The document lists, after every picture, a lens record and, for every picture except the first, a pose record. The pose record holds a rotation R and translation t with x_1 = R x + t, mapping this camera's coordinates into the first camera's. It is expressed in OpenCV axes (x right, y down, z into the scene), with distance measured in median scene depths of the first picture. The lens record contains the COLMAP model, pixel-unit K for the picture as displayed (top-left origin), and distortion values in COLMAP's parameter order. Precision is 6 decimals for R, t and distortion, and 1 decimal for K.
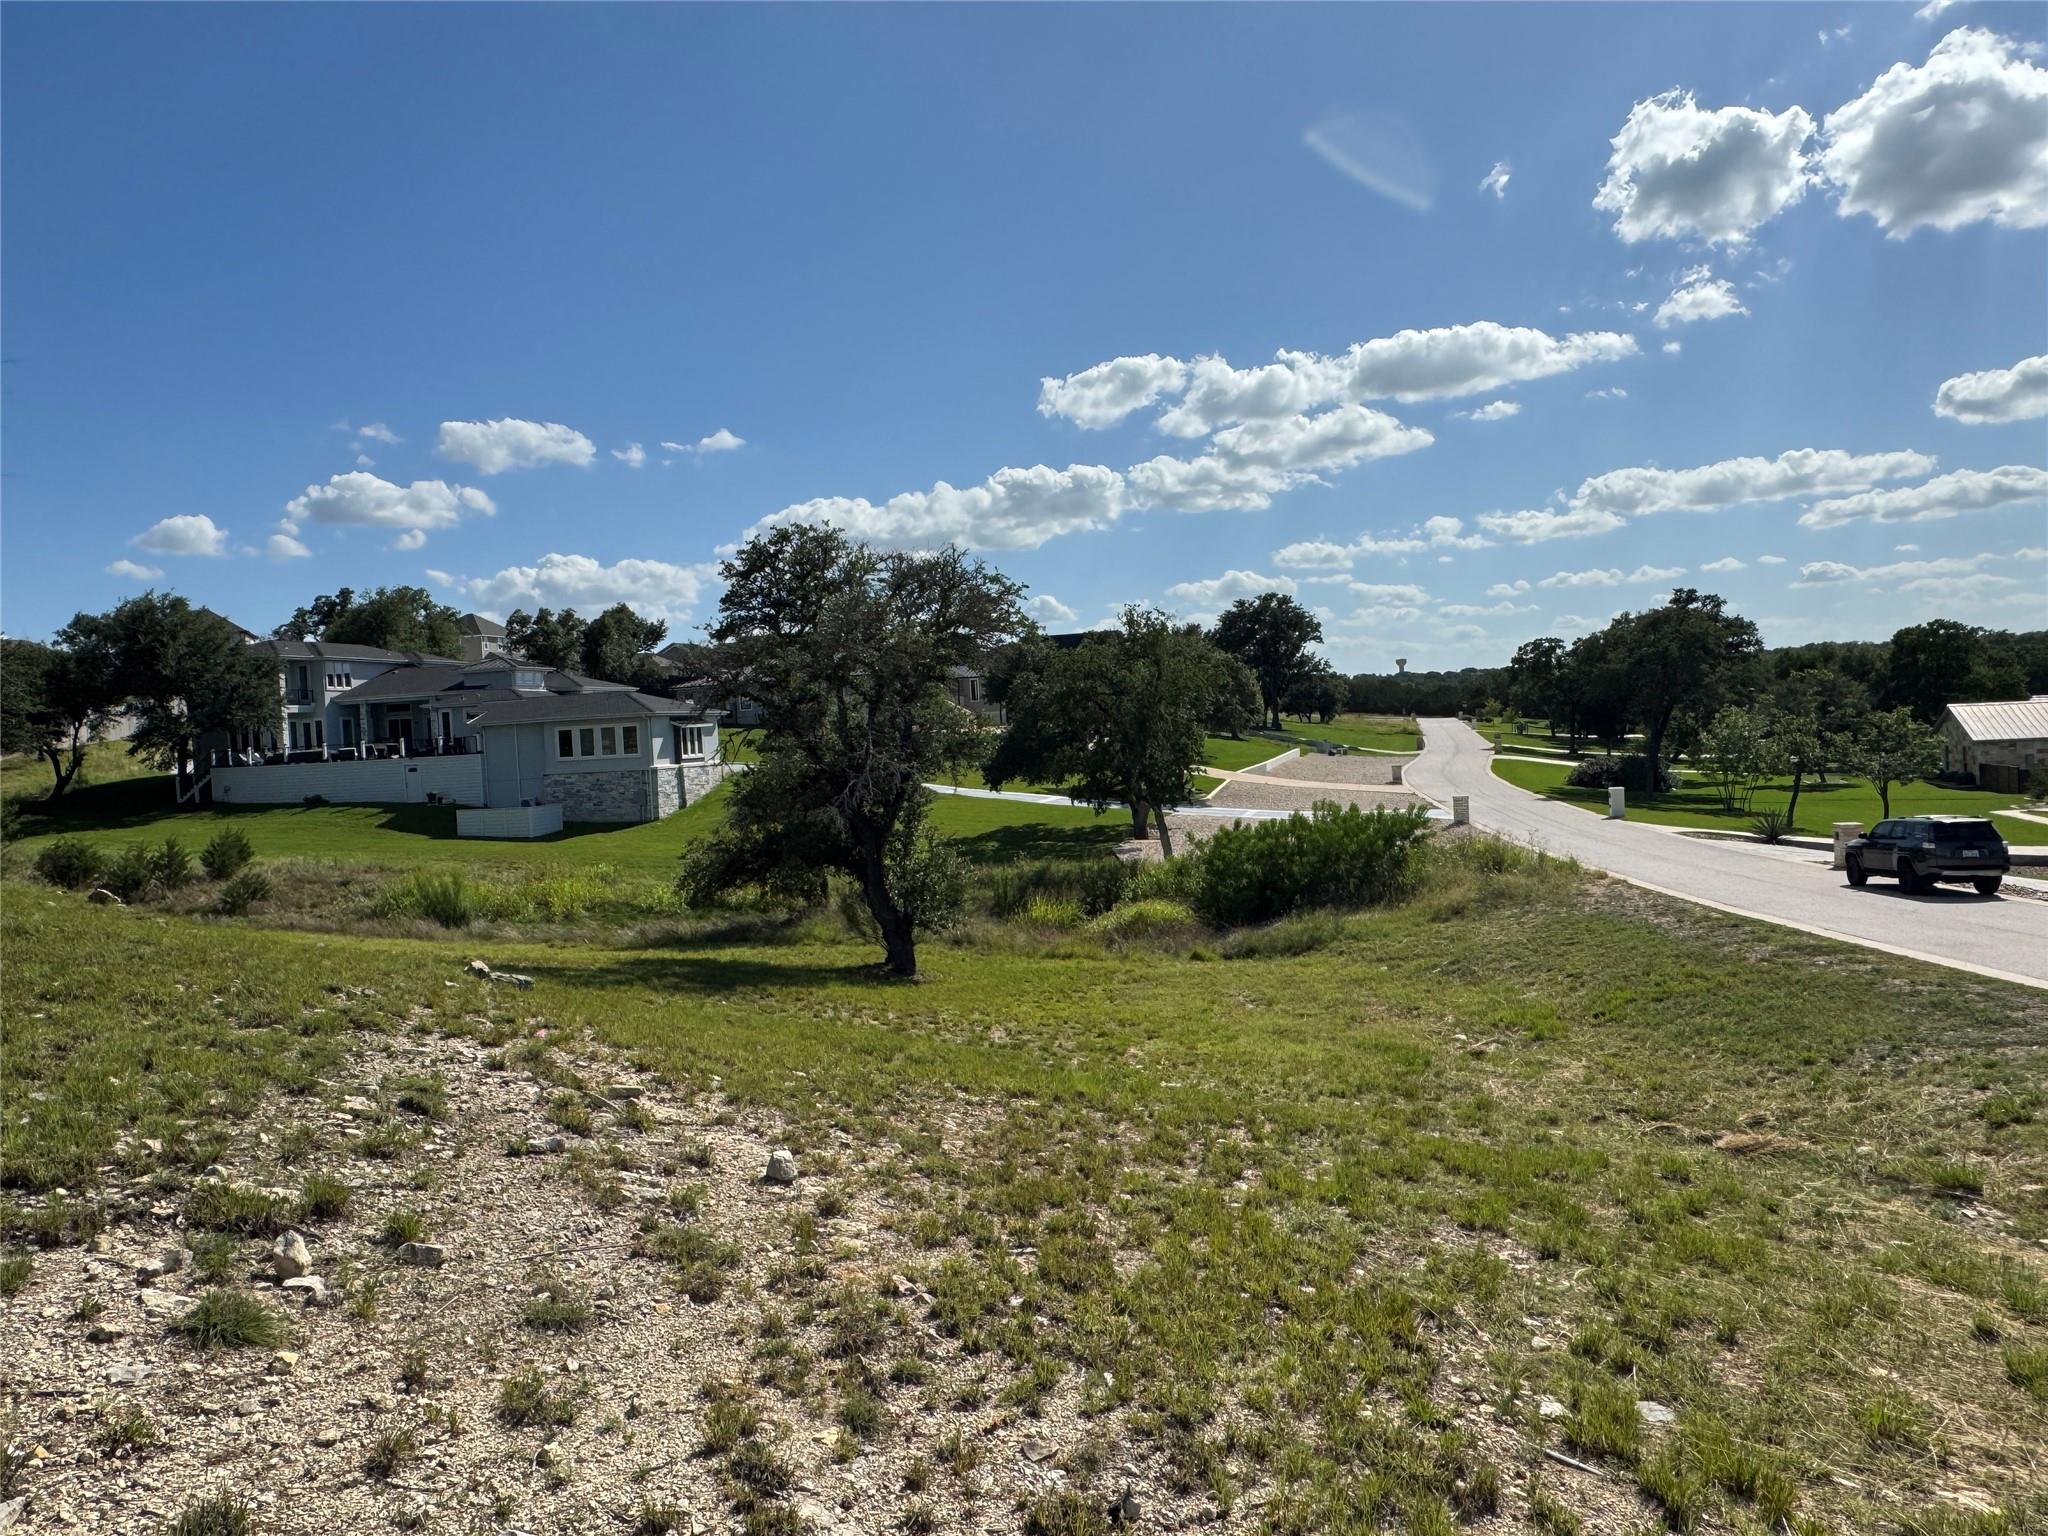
lens RADIAL K [[1423.9, 0, 1007.3], [0, 1423.9, 775.2], [0, 0, 1]] dist [0.034024, -0.042165]
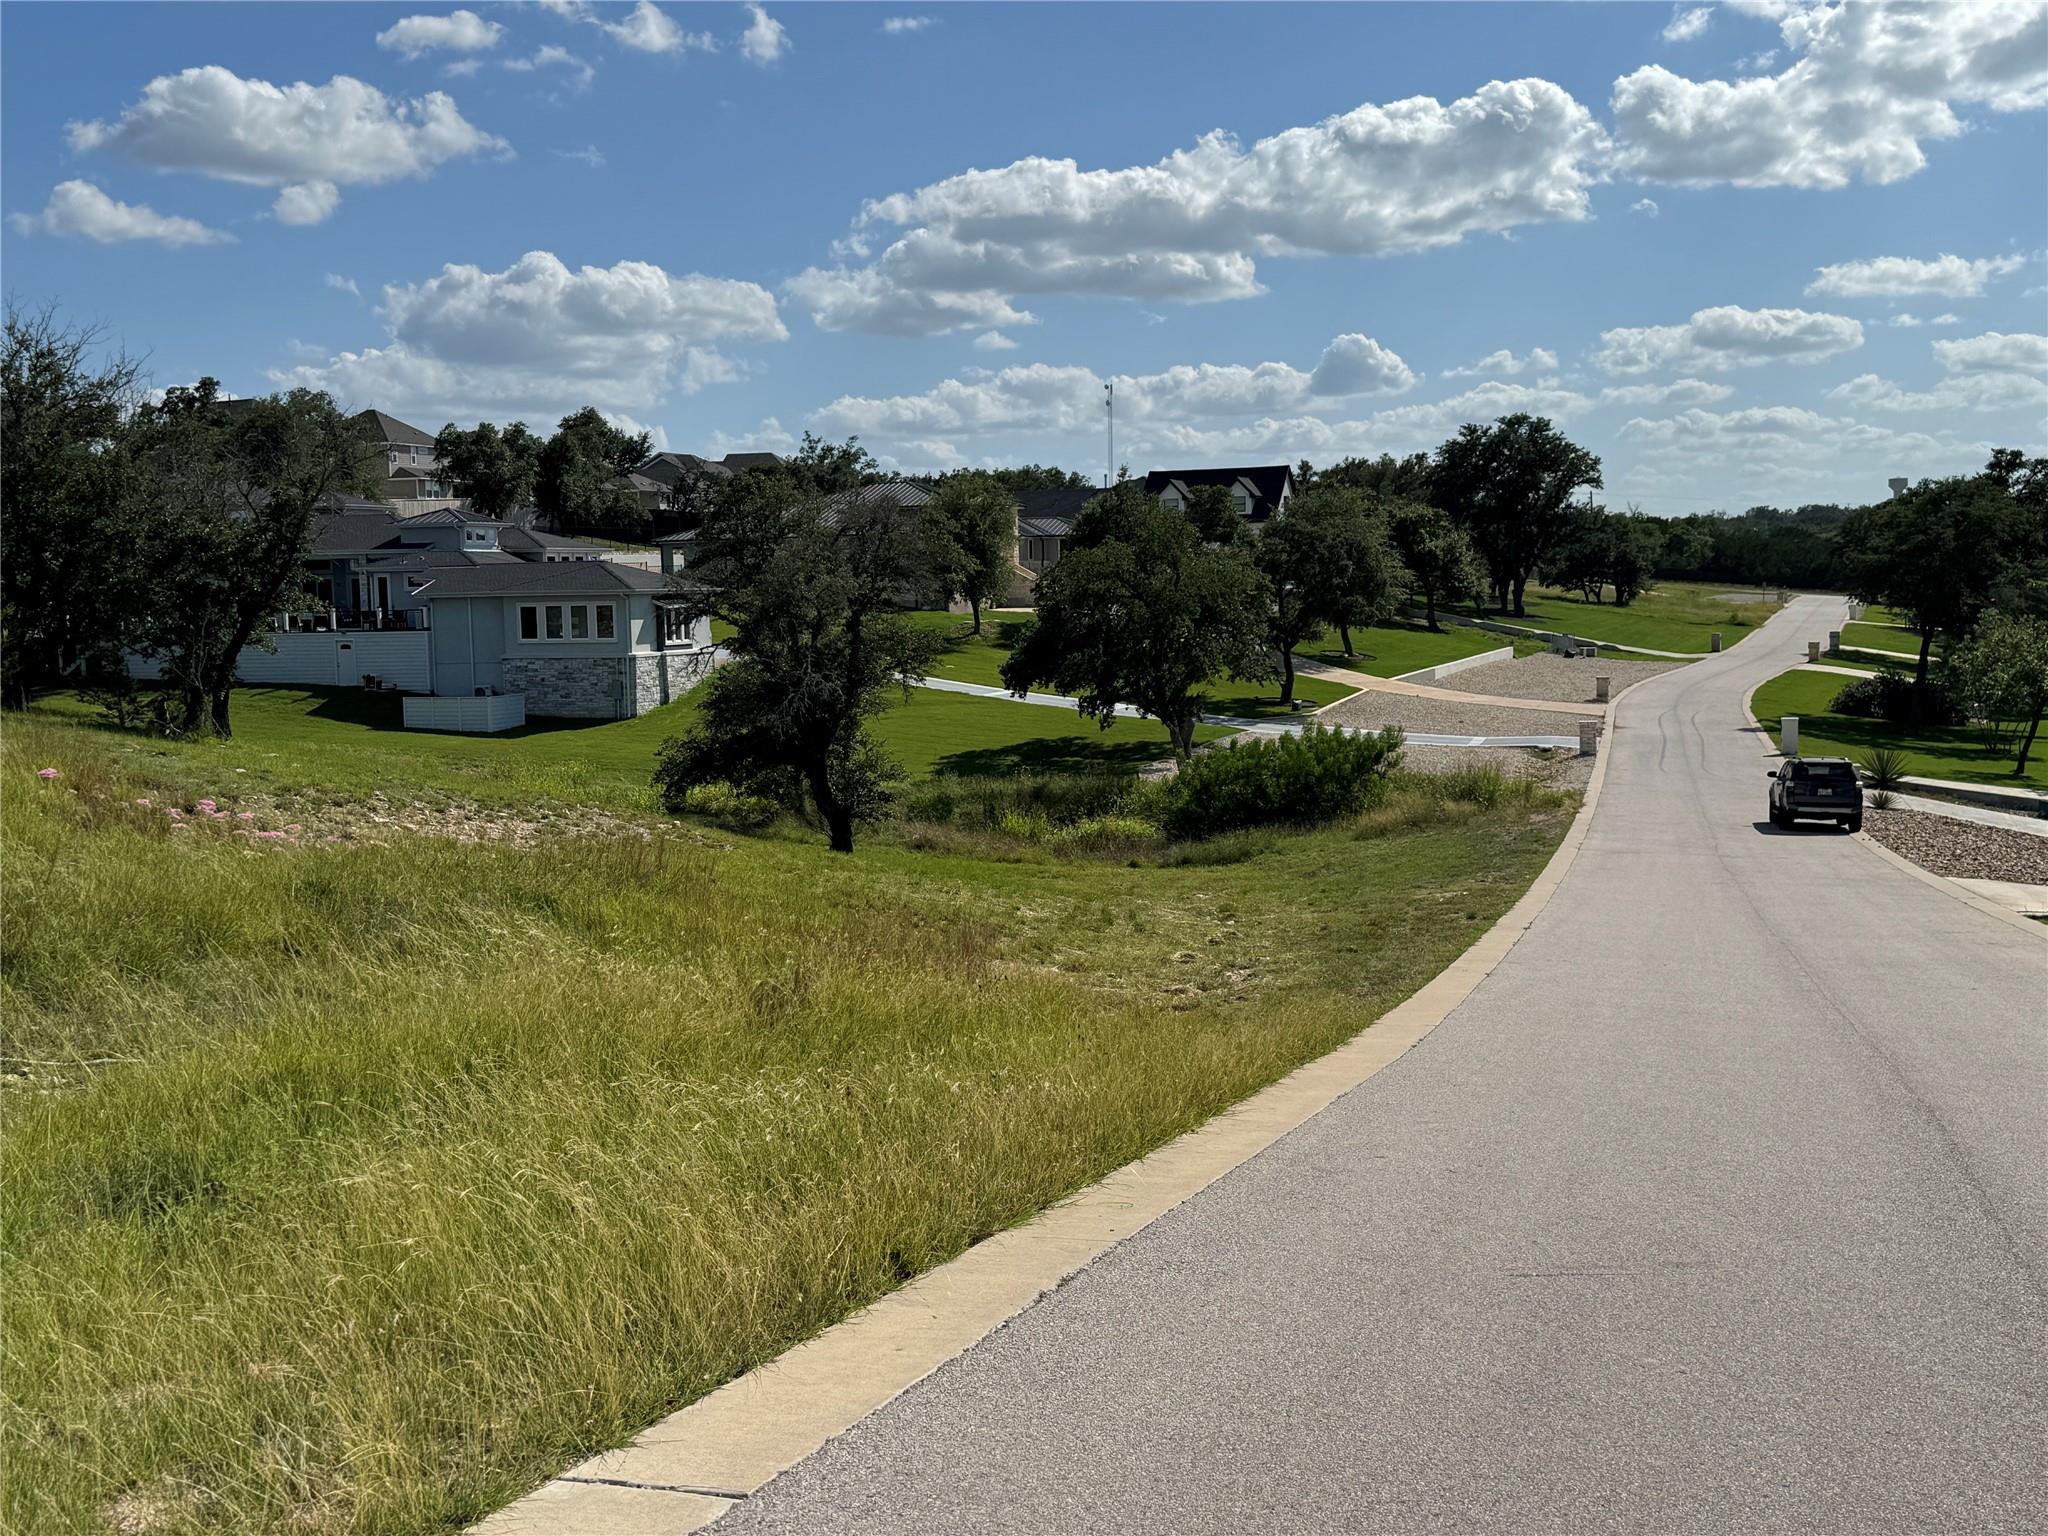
lens RADIAL K [[2384.0, 0, 1025.1], [0, 2384.0, 764.2], [0, 0, 1]] dist [0.108138, 0.000000]
pose [[0.996522, 0.035349, -0.075466, 0.086555], [-0.031908, 0.998417, 0.046319, -0.012922], [0.076984, -0.043750, 0.996072, -0.365839]]
